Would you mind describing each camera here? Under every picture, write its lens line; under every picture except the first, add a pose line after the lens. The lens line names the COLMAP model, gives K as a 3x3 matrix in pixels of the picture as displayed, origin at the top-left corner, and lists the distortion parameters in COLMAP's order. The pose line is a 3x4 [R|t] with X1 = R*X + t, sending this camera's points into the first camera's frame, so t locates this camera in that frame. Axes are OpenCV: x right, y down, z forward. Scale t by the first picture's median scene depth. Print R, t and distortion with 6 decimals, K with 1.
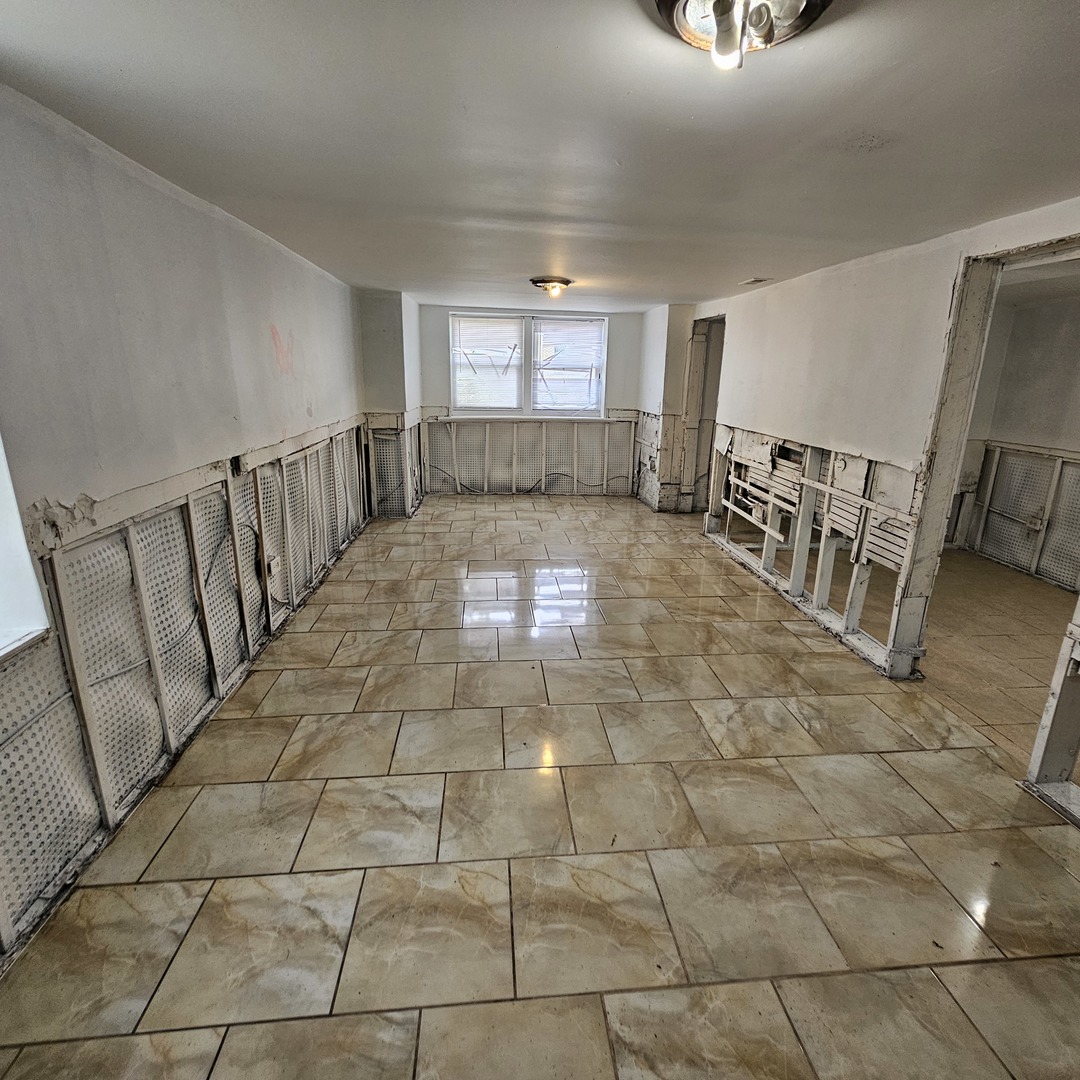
lens RADIAL K [[599.4, 0, 542.9], [0, 599.4, 539.3], [0, 0, 1]] dist [-0.003031, -0.000587]
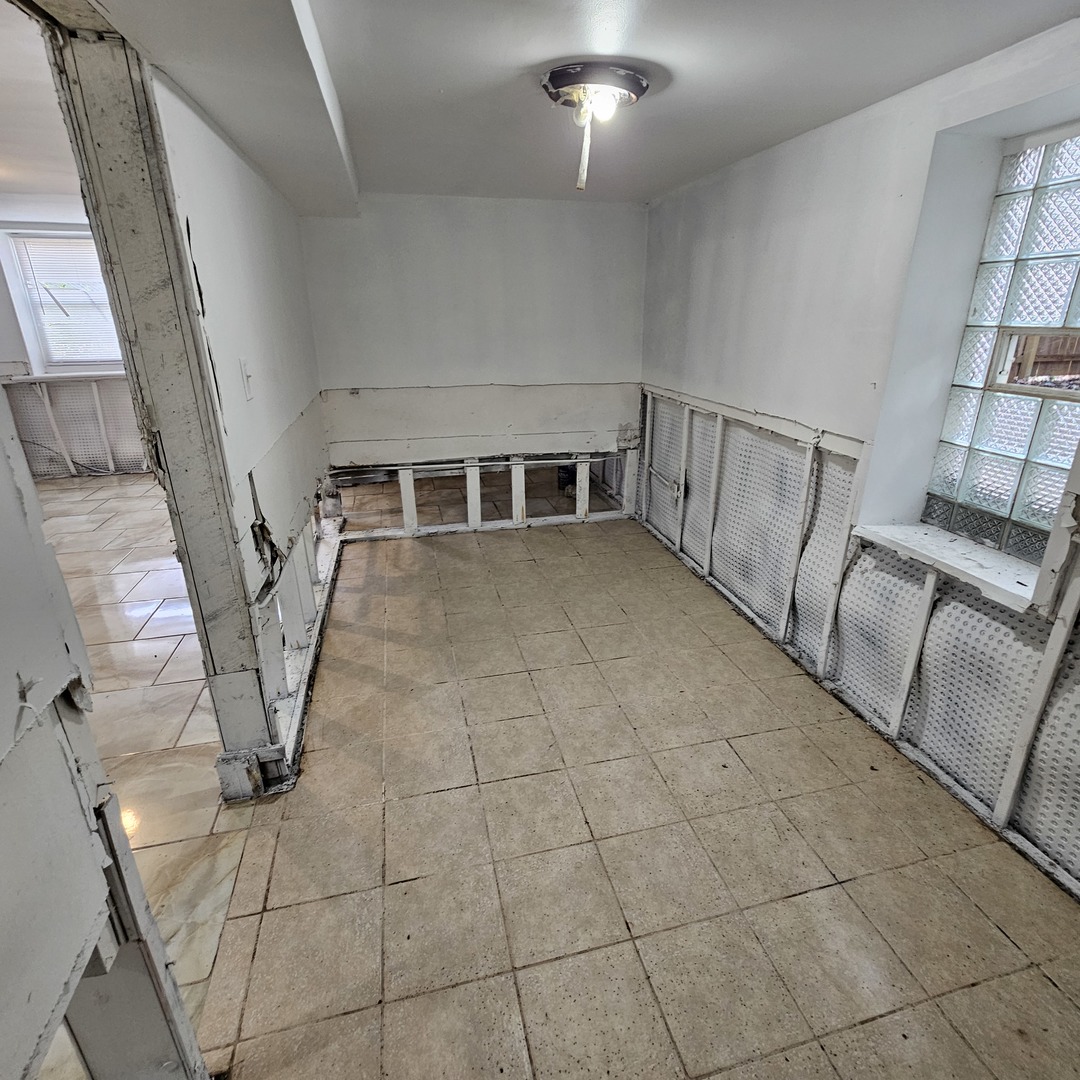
lens RADIAL K [[599.4, 0, 540.5], [0, 599.4, 537.6], [0, 0, 1]] dist [-0.003031, -0.000587]
pose [[0.987862, -0.075091, 0.135974, 0.481725], [0.063208, 0.993961, 0.089697, -0.040446], [-0.141889, -0.080014, 0.986643, 0.213284]]
